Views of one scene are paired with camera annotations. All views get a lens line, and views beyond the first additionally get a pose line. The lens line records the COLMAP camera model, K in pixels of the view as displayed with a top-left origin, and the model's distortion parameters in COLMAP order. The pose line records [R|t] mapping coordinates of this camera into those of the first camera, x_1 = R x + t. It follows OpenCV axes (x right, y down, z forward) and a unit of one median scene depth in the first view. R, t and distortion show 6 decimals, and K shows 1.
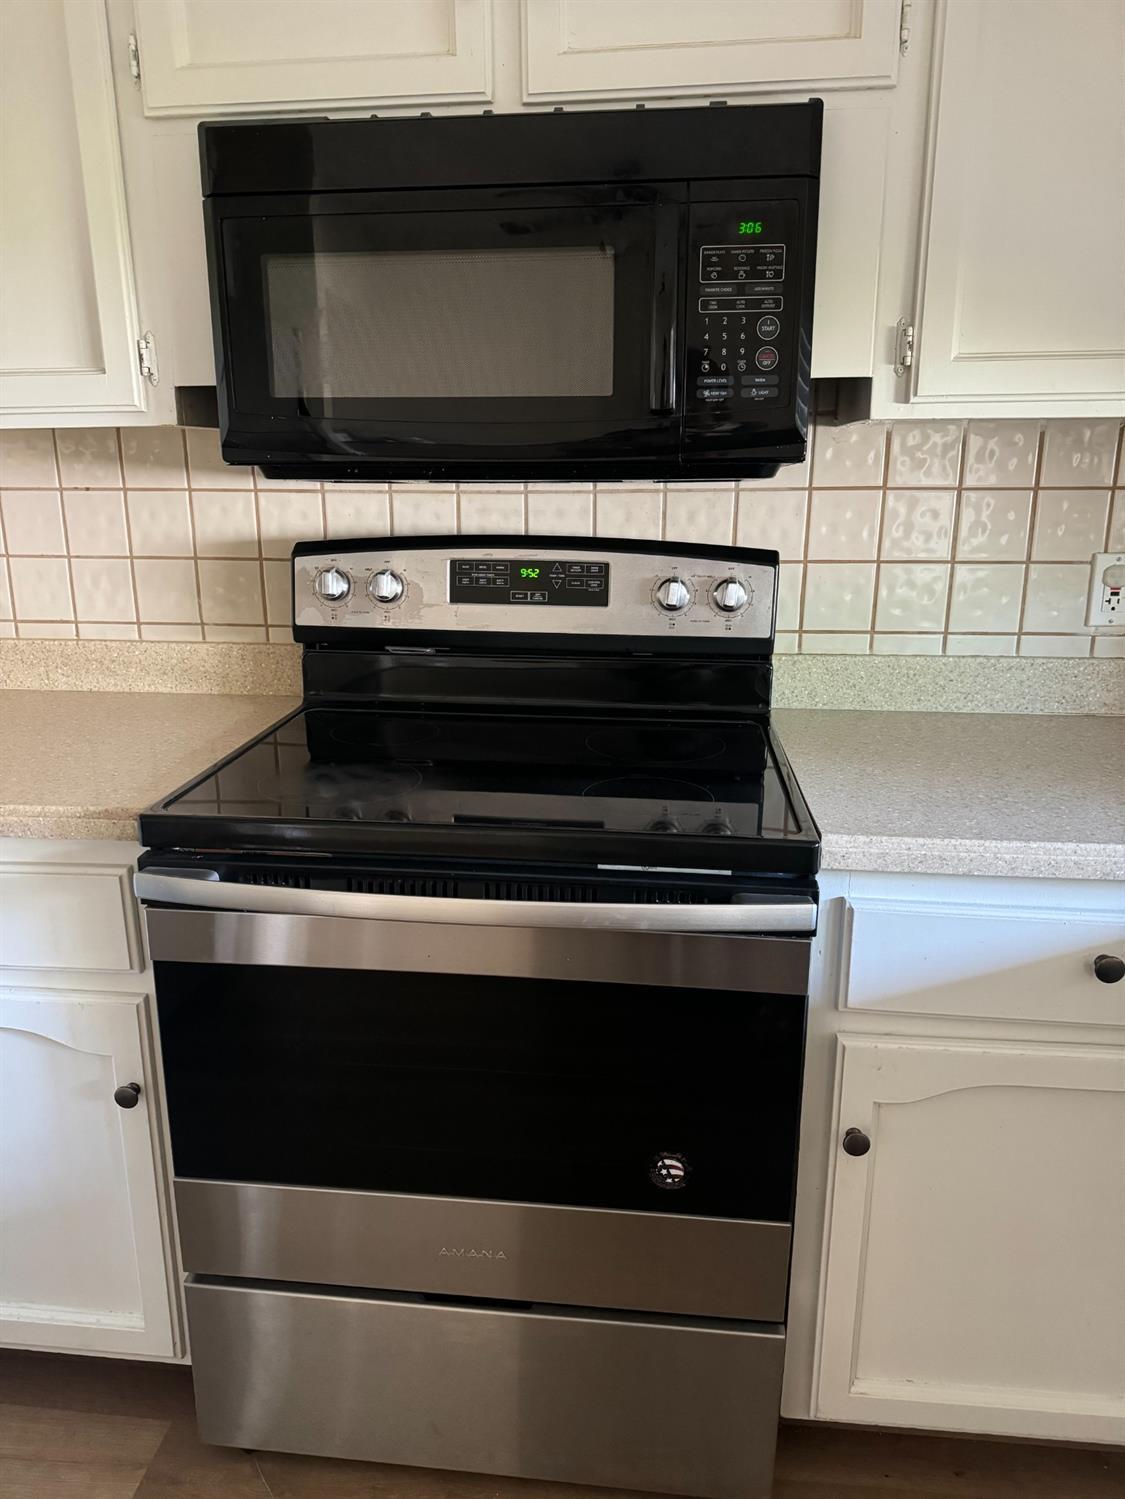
lens RADIAL K [[1050.9, 0, 559.2], [0, 1050.9, 756.1], [0, 0, 1]] dist [0.048481, -0.002226]
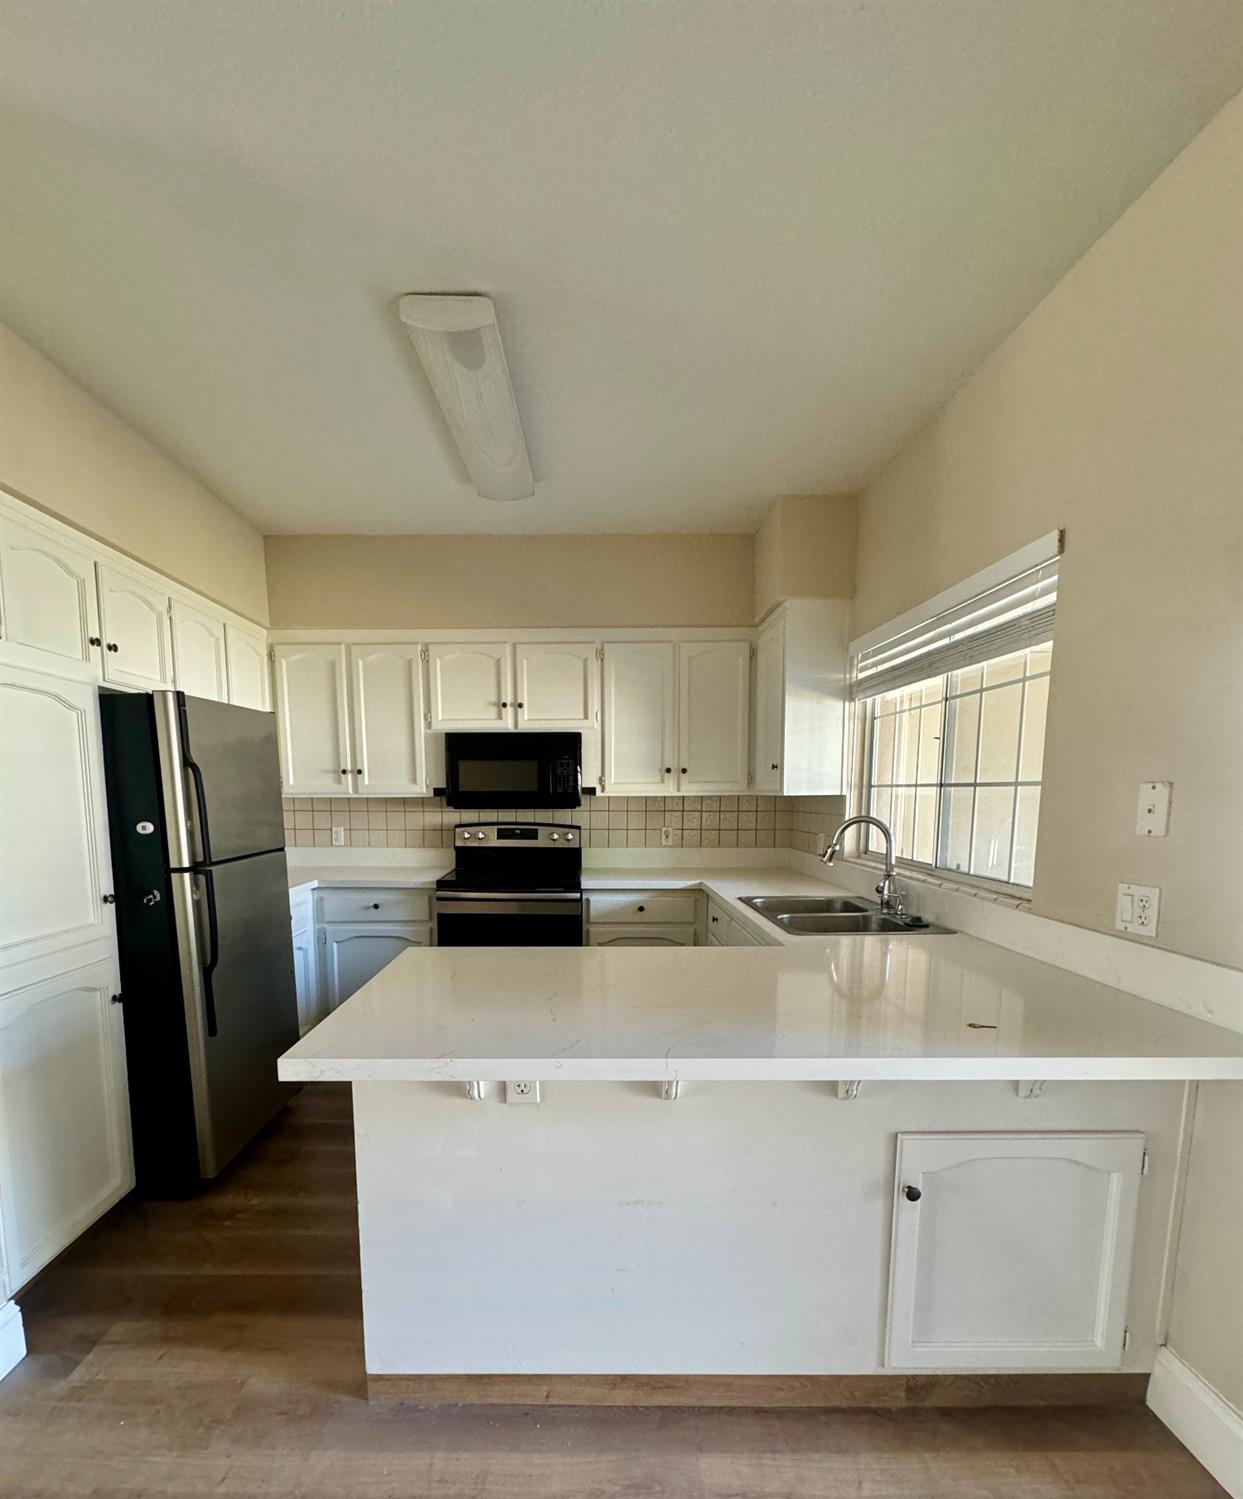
lens RADIAL K [[698.4, 0, 582.9], [0, 698.4, 885.5], [0, 0, 1]] dist [-0.005430, -0.000402]
pose [[0.994920, -0.011438, 0.100013, -0.050359], [0.023946, 0.991896, -0.124774, 0.362909], [-0.097776, 0.126535, 0.987132, -1.596037]]
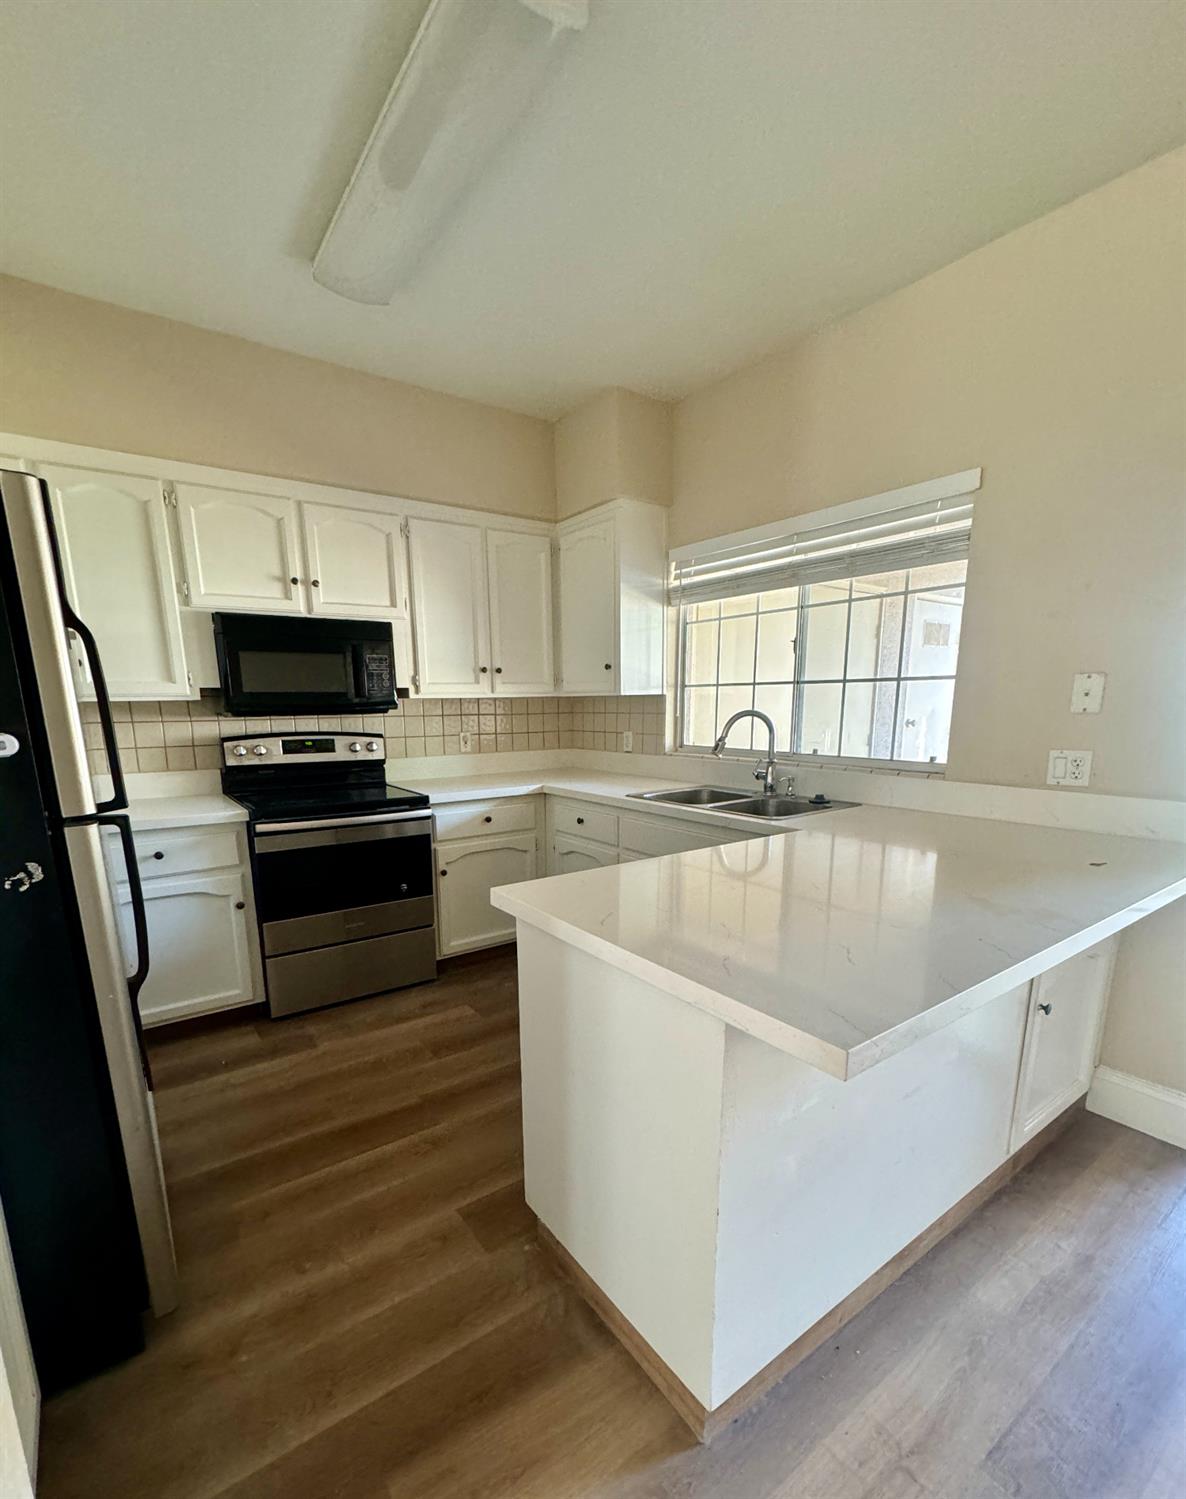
lens RADIAL K [[665.0, 0, 566.2], [0, 665.0, 846.6], [0, 0, 1]] dist [-0.000528, -0.000129]
pose [[0.759162, -0.143017, 0.634995, -0.783940], [0.174766, 0.984527, 0.012801, 0.250676], [-0.627001, 0.101258, 0.772410, -1.038125]]
